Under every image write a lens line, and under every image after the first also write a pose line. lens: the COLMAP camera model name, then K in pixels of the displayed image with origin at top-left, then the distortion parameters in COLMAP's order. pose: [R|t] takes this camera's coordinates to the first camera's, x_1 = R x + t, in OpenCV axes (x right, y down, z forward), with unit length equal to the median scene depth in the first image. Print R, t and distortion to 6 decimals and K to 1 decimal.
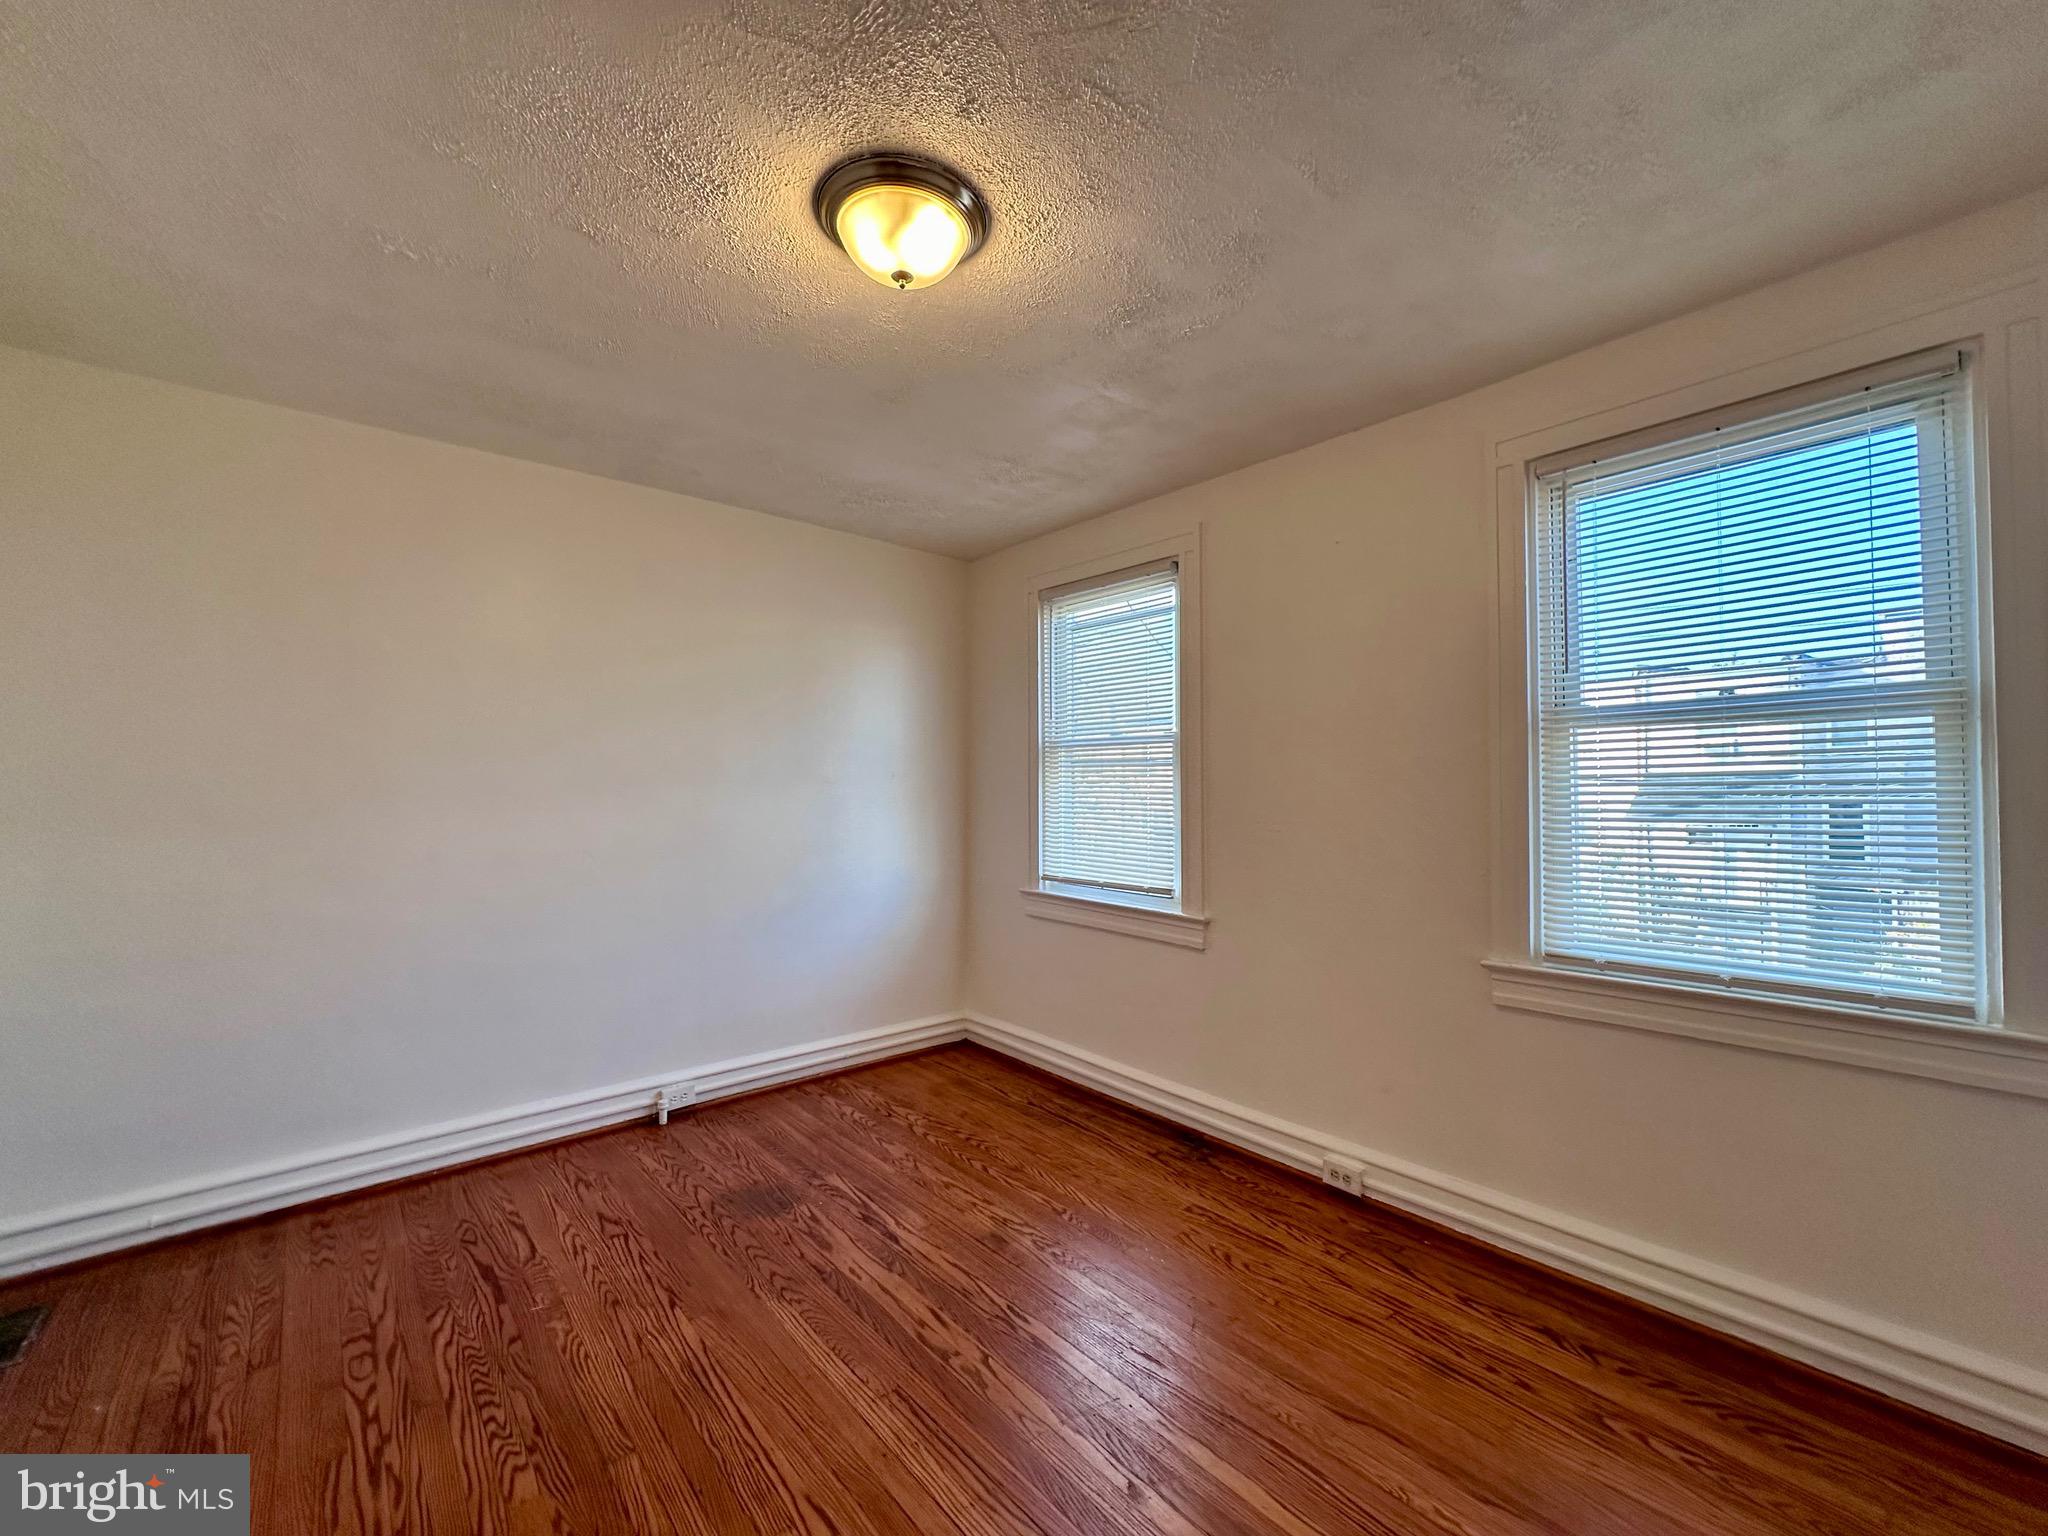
lens RADIAL K [[827.3, 0, 1033.1], [0, 827.3, 772.6], [0, 0, 1]] dist [-0.001895, -0.000274]
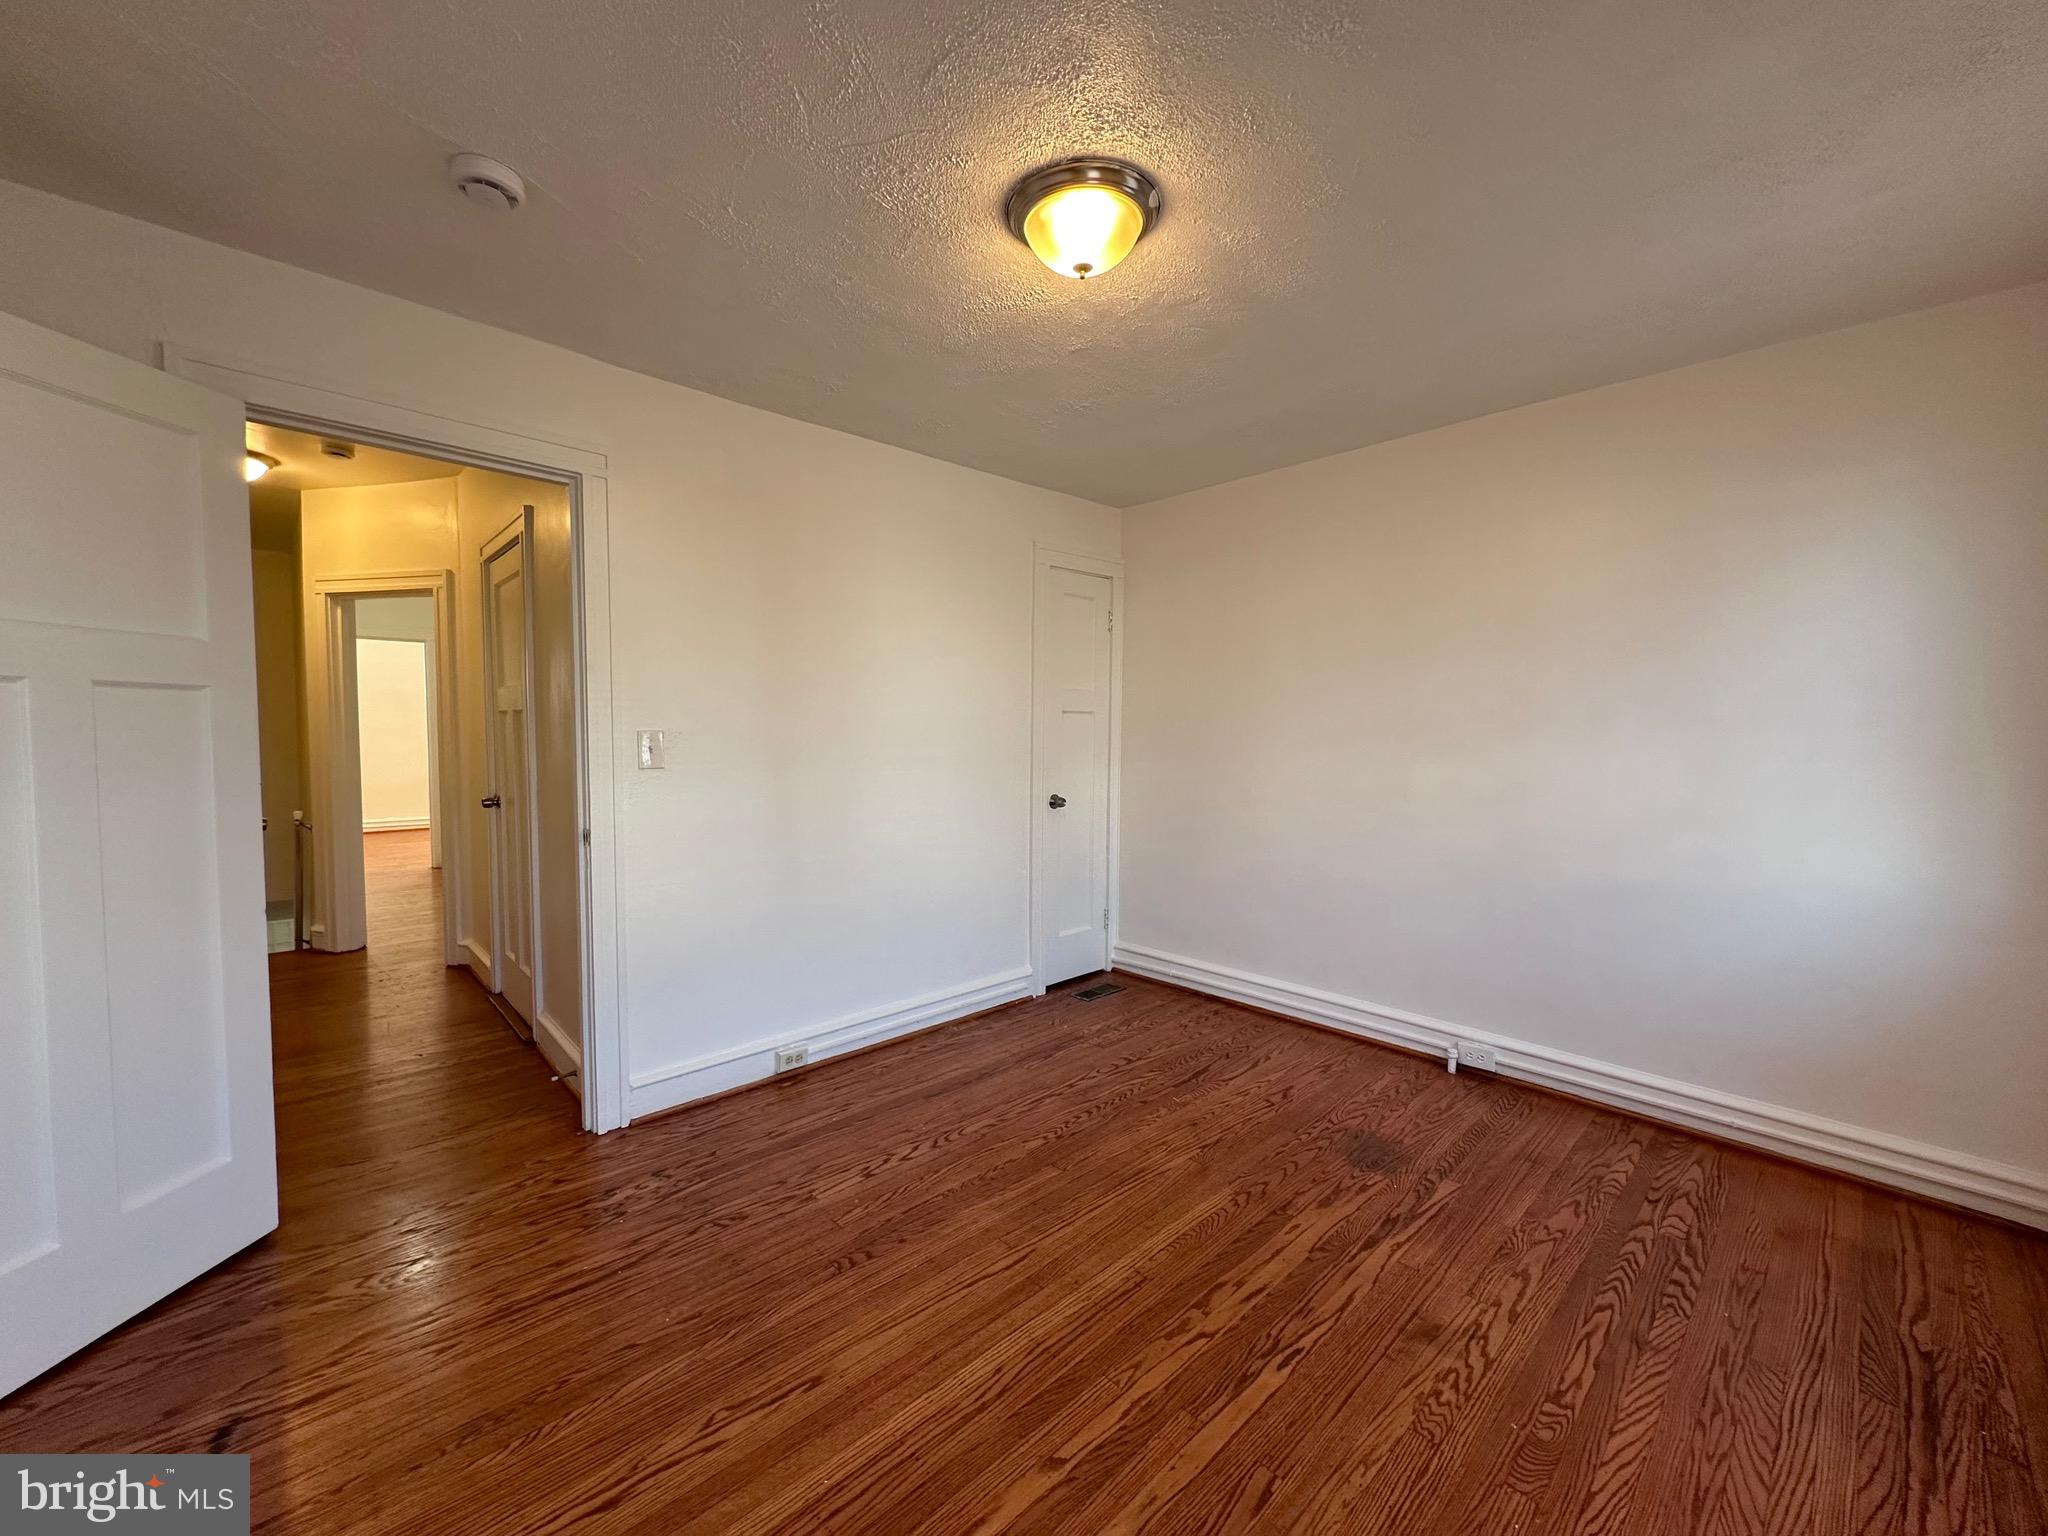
lens RADIAL K [[813.9, 0, 1020.3], [0, 813.9, 766.7], [0, 0, 1]] dist [-0.002693, 0.000264]
pose [[0.028144, 0.046621, -0.998516, 0.659633], [0.014405, 0.998789, 0.047040, 0.001822], [0.999500, -0.015708, 0.027438, 0.598066]]
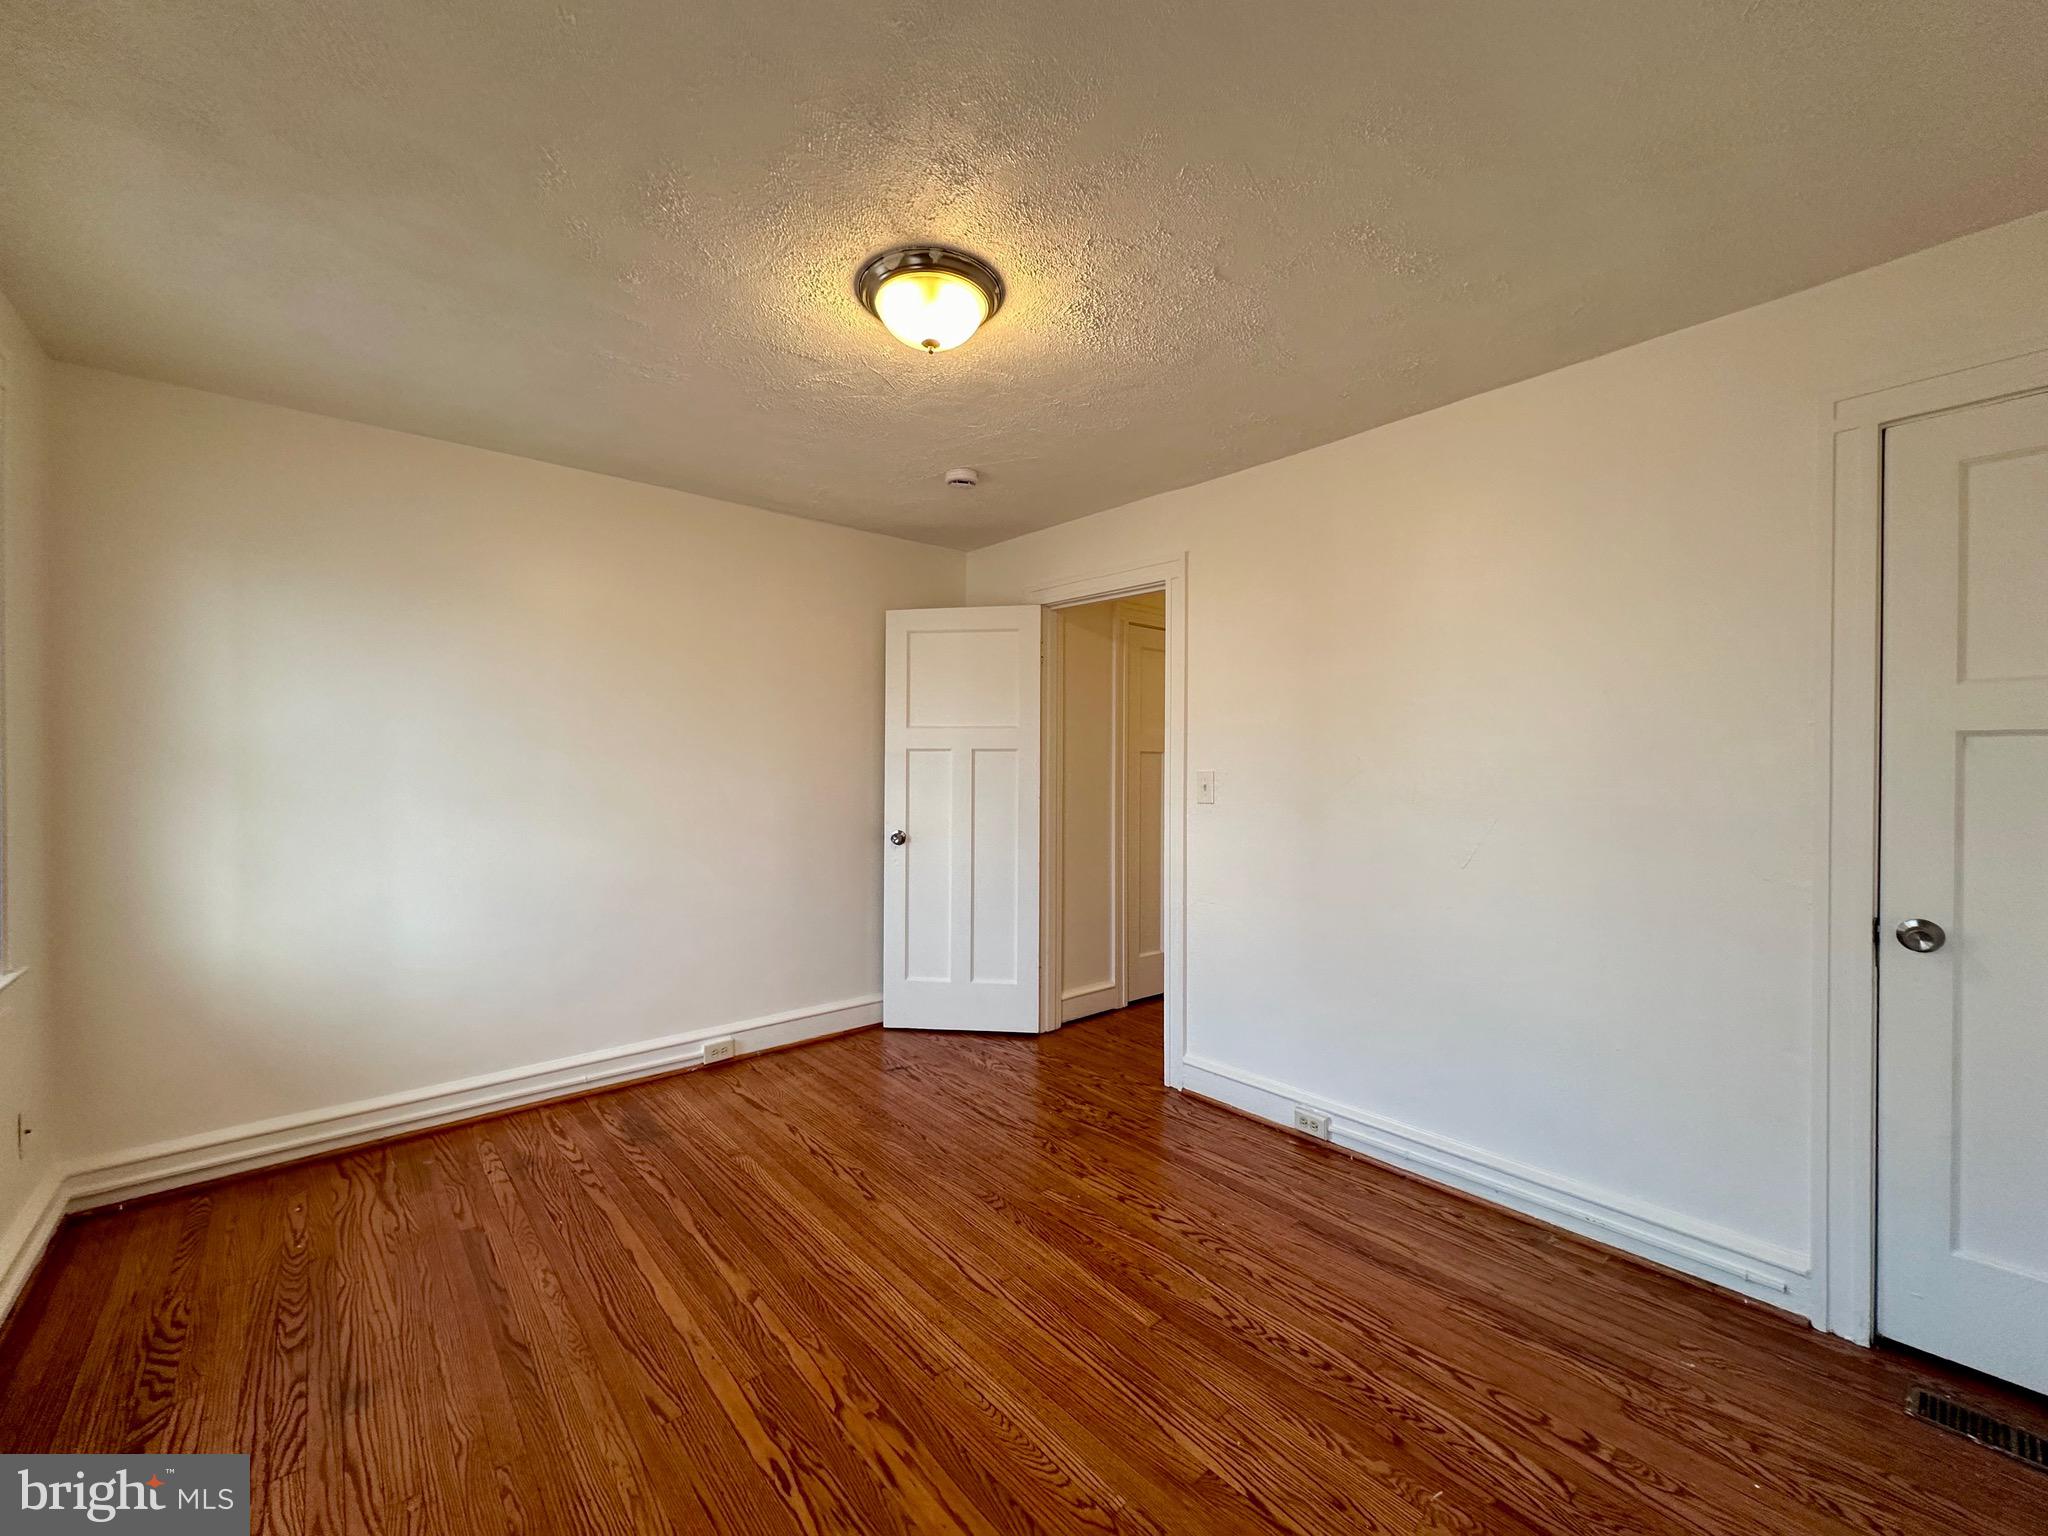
lens RADIAL K [[813.9, 0, 1020.3], [0, 813.9, 766.7], [0, 0, 1]] dist [-0.002693, 0.000264]
pose [[-0.999915, -0.003408, 0.012581, -0.205971], [-0.003627, 0.999841, -0.017435, 0.019106], [-0.012520, -0.017479, -0.999769, 1.474474]]
